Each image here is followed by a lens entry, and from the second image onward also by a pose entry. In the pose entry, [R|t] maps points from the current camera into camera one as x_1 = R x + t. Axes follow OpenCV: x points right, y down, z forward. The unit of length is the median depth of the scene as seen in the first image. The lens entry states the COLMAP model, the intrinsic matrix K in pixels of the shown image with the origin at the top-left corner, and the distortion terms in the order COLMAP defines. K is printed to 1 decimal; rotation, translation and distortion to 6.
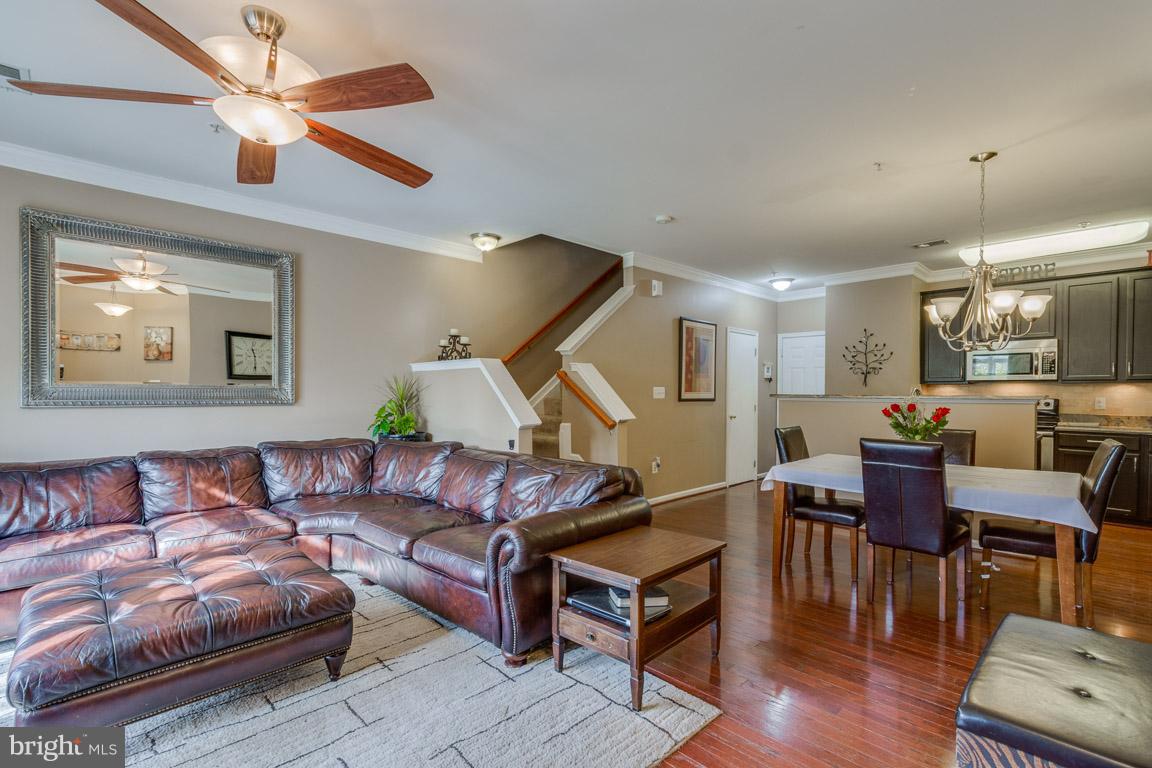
lens RADIAL K [[524.7, 0, 576.2], [0, 524.7, 400.3], [0, 0, 1]] dist [0.001308, -0.000553]
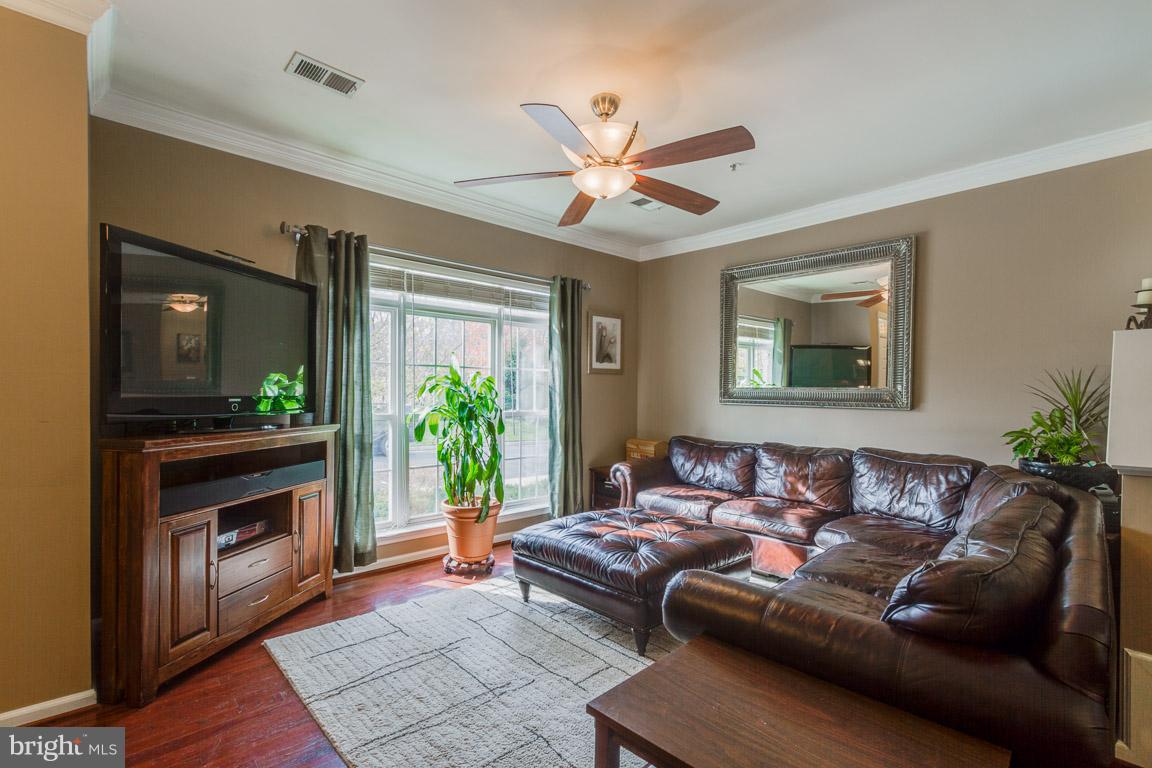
lens RADIAL K [[524.7, 0, 576.2], [0, 524.7, 400.3], [0, 0, 1]] dist [0.001308, -0.000553]
pose [[-0.022735, 0.014178, -0.999641, 0.263007], [-0.027613, 0.999509, 0.014804, -0.003841], [0.999360, 0.027940, -0.022332, 0.366246]]
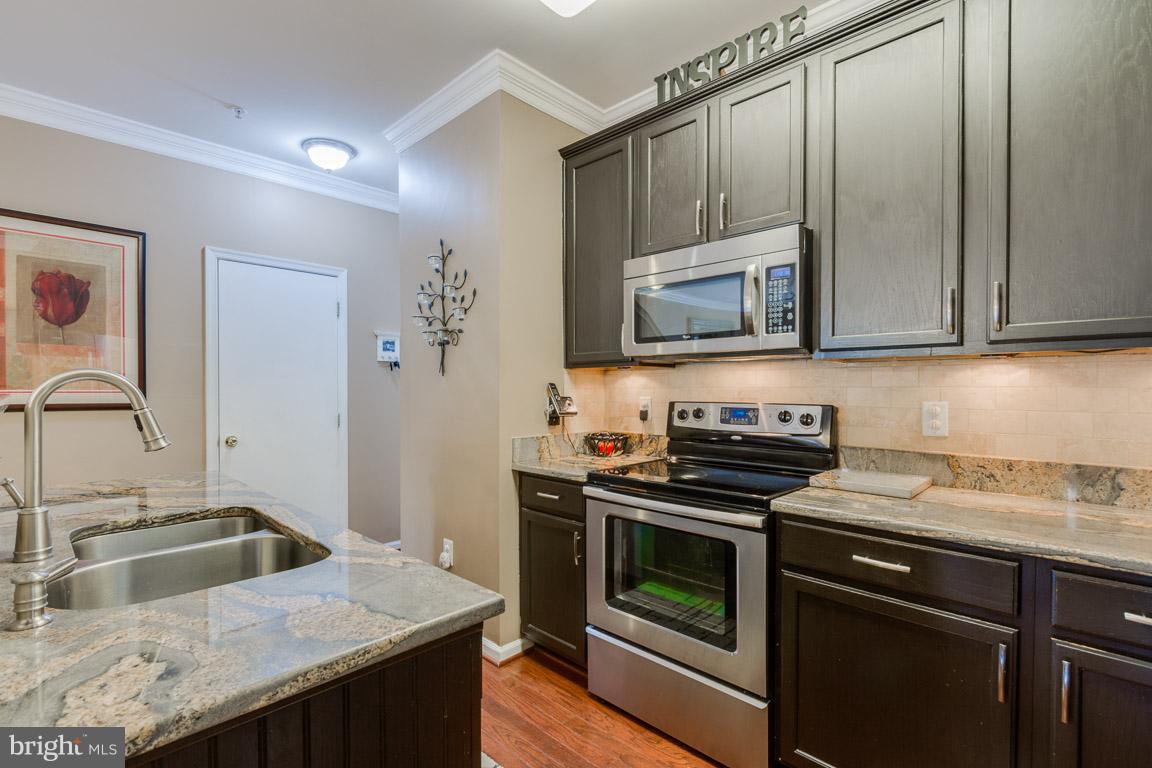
lens RADIAL K [[526.5, 0, 580.0], [0, 526.5, 394.1], [0, 0, 1]] dist [0.012591, -0.007022]
pose [[0.999546, -0.003203, 0.029956, 0.752486], [0.003421, 0.999968, -0.007226, -0.008326], [-0.029931, 0.007325, 0.999525, 0.660483]]
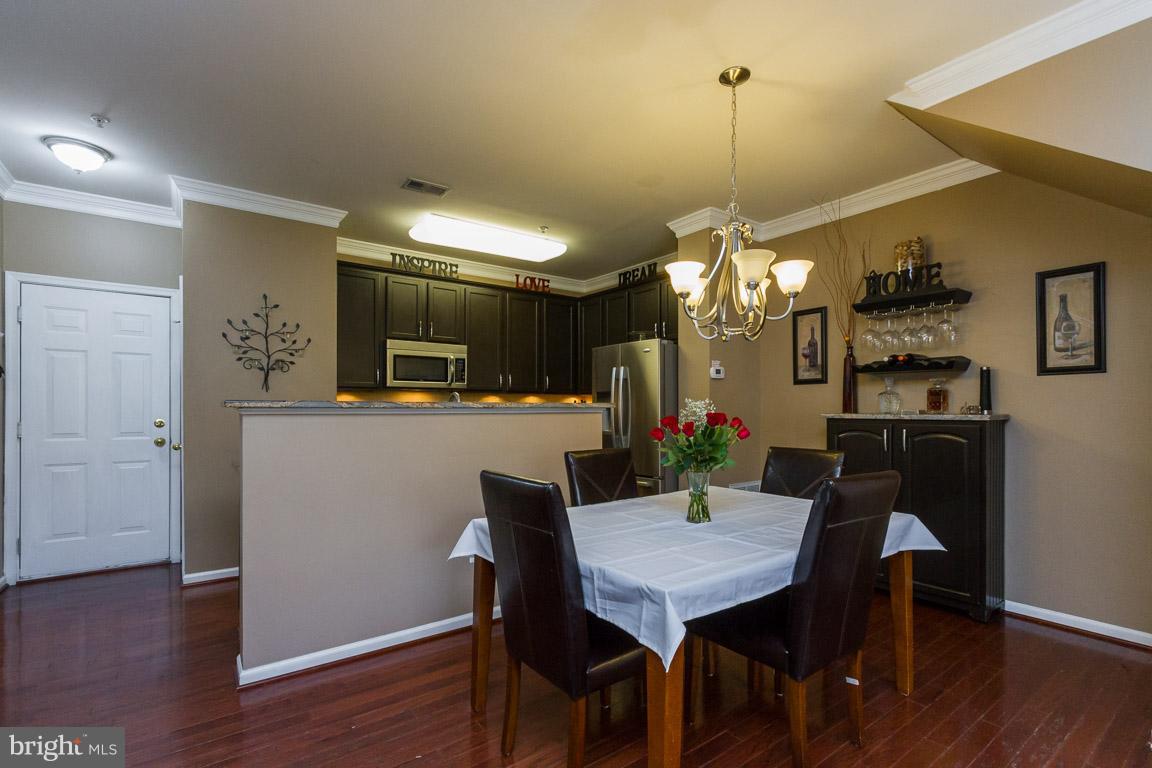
lens RADIAL K [[526.5, 0, 580.0], [0, 526.5, 394.1], [0, 0, 1]] dist [0.012591, -0.007022]
pose [[0.142129, 0.025379, 0.989523, 0.010651], [0.018509, 0.999428, -0.028292, 0.000940], [-0.989675, 0.022336, 0.141578, 0.652370]]
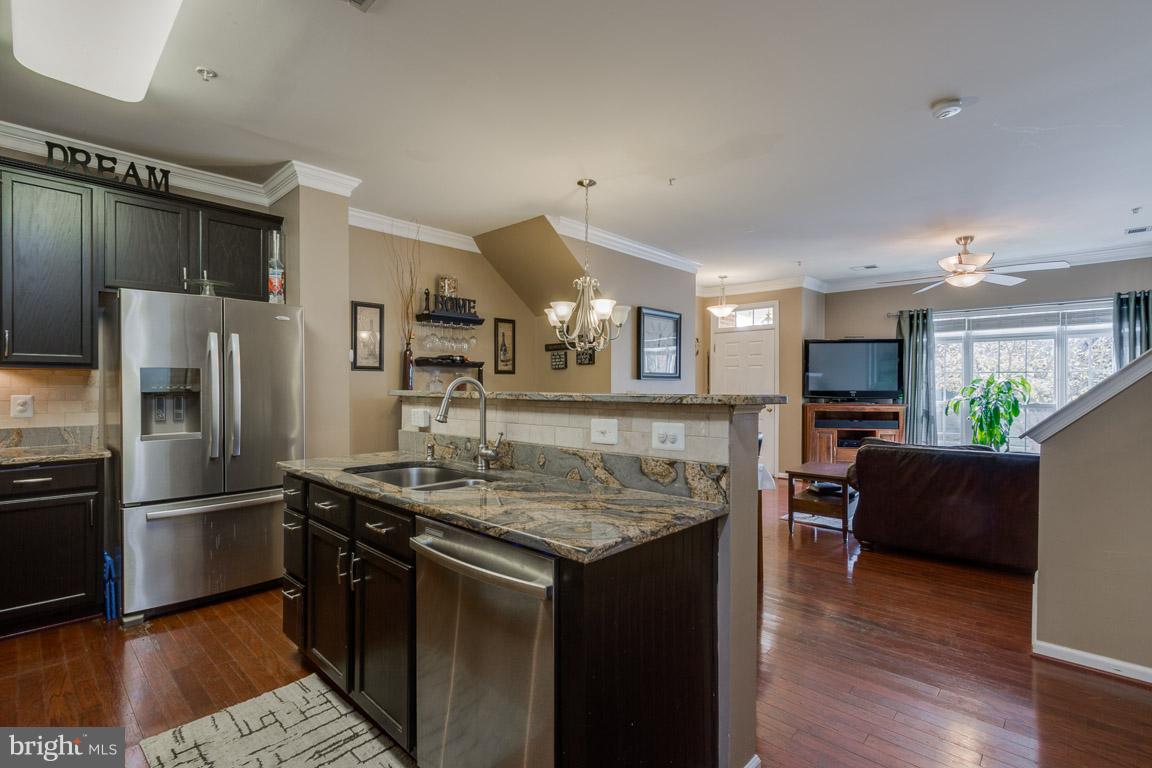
lens RADIAL K [[545.4, 0, 579.8], [0, 545.4, 387.2], [0, 0, 1]] dist [0.002447, 0.000243]
pose [[-0.998972, -0.005718, -0.044973, 0.491840], [-0.006647, 0.999767, 0.020523, -0.021838], [0.044845, 0.020801, -0.998777, 1.290460]]
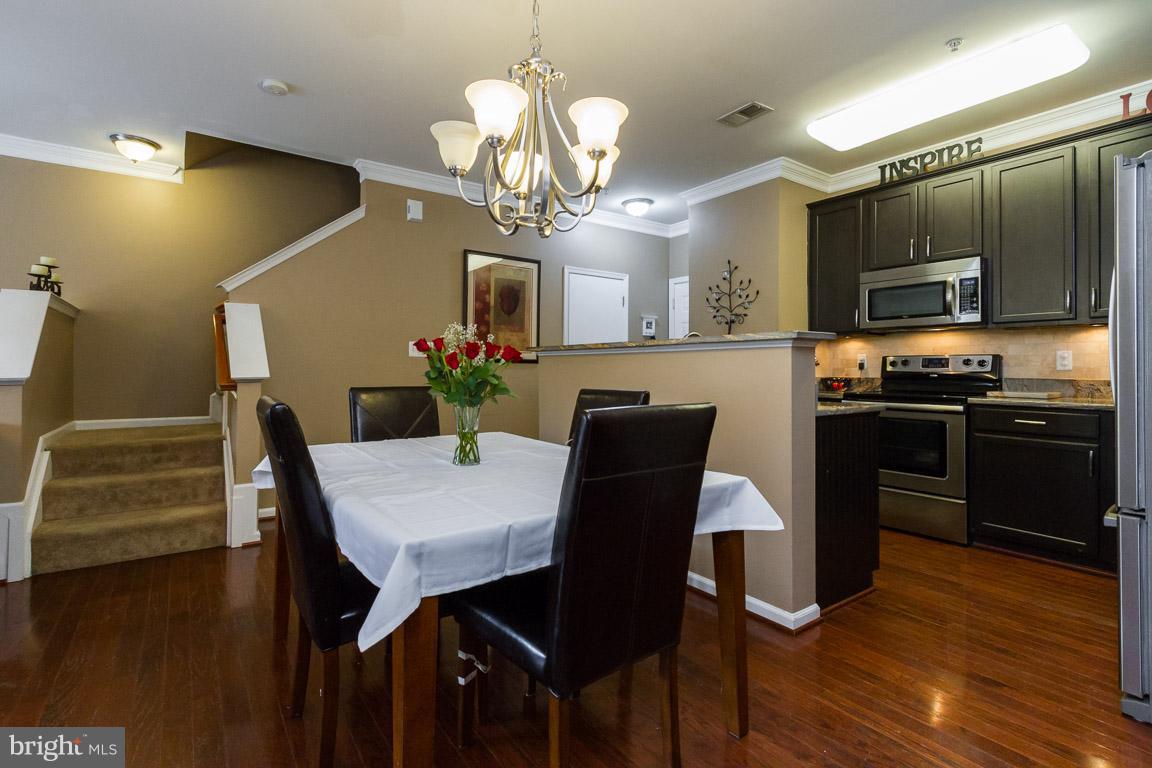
lens RADIAL K [[541.9, 0, 568.7], [0, 541.9, 366.7], [0, 0, 1]] dist [0.001033, -0.001028]
pose [[0.987575, 0.001939, -0.157136, 0.523720], [-0.006019, 0.999657, -0.025495, 0.032220], [0.157033, 0.026124, 0.987248, 0.285973]]
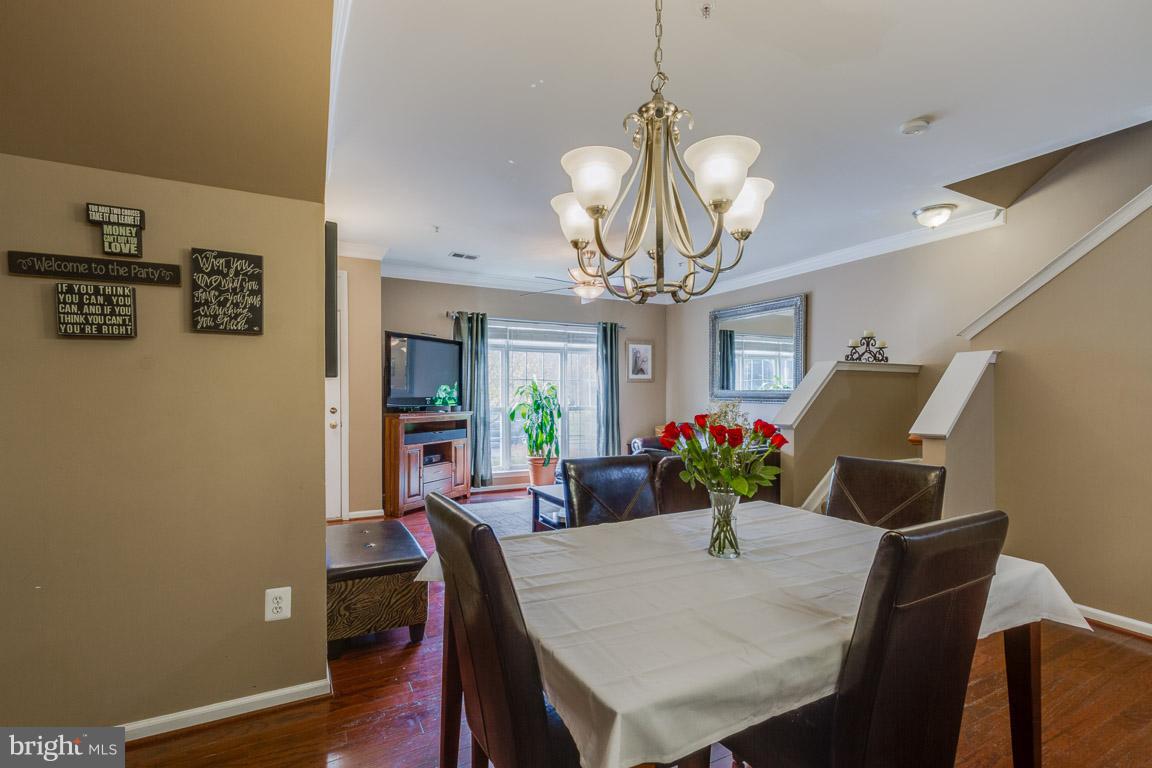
lens RADIAL K [[524.7, 0, 576.2], [0, 524.7, 400.3], [0, 0, 1]] dist [0.001308, -0.000553]
pose [[-0.279656, 0.008241, -0.960065, 0.717762], [-0.020386, 0.999687, 0.014520, -0.006588], [0.959884, 0.023633, -0.279401, 0.623026]]
